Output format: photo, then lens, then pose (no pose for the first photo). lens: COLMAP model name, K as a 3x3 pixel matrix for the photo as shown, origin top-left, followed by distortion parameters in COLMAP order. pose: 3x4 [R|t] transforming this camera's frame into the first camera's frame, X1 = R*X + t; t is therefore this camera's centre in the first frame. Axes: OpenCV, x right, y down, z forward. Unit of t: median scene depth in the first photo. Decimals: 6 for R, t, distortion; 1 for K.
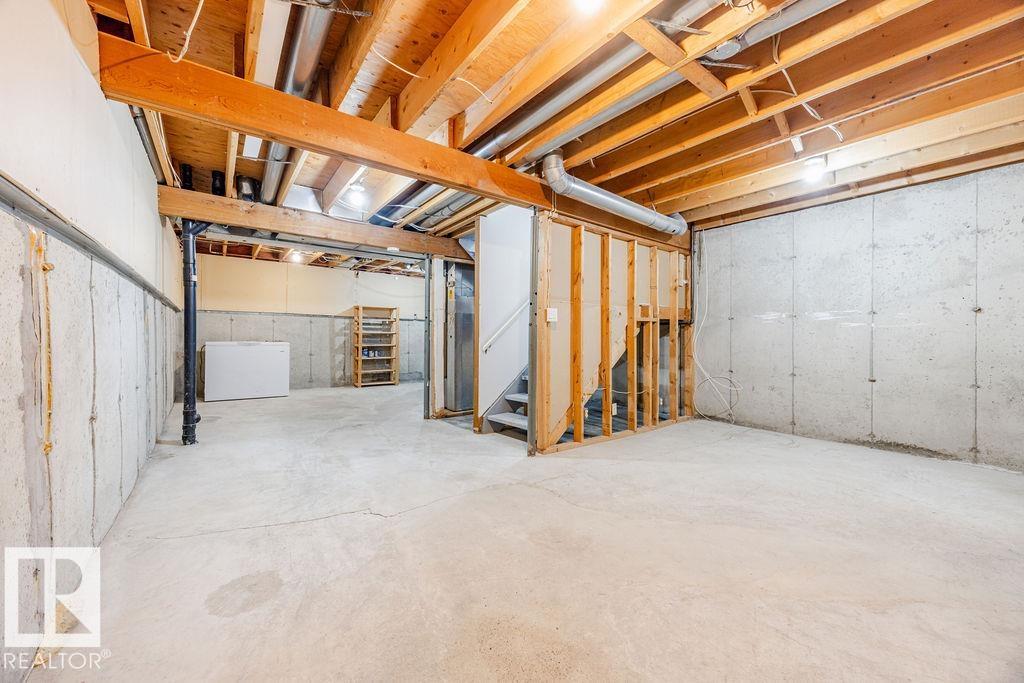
lens RADIAL K [[387.4, 0, 513.4], [0, 387.4, 340.1], [0, 0, 1]] dist [-0.003626, 0.000185]
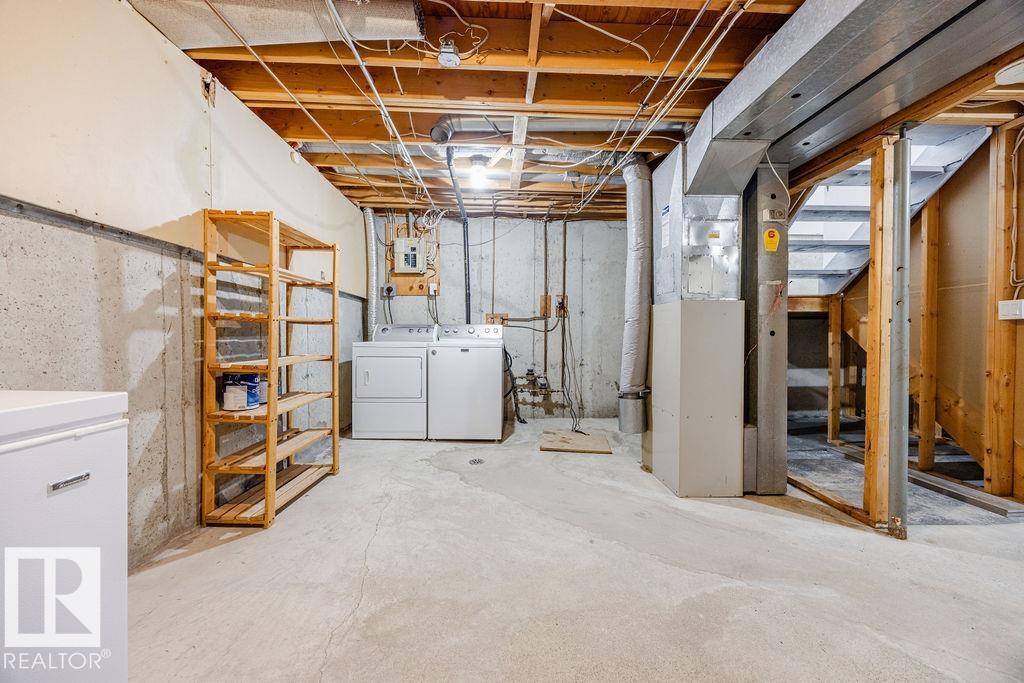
lens RADIAL K [[387.4, 0, 510.7], [0, 387.4, 340.9], [0, 0, 1]] dist [-0.003626, 0.000185]
pose [[0.583043, -0.020534, 0.812182, -1.160498], [0.004805, 0.999750, 0.021827, -0.017687], [-0.812427, -0.008824, 0.582996, 1.607131]]
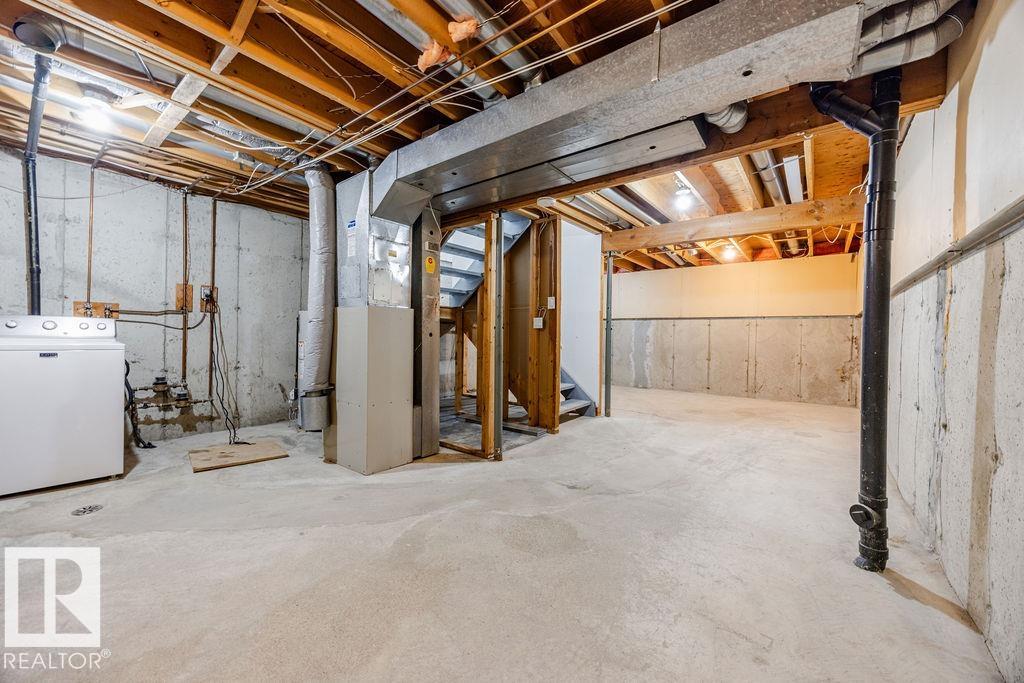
lens RADIAL K [[387.4, 0, 516.3], [0, 387.4, 340.6], [0, 0, 1]] dist [-0.003626, 0.000185]
pose [[-0.257396, -0.021409, 0.966069, -1.263325], [-0.012279, 0.999746, 0.018884, -0.019469], [-0.966228, -0.007002, -0.257594, 1.664987]]
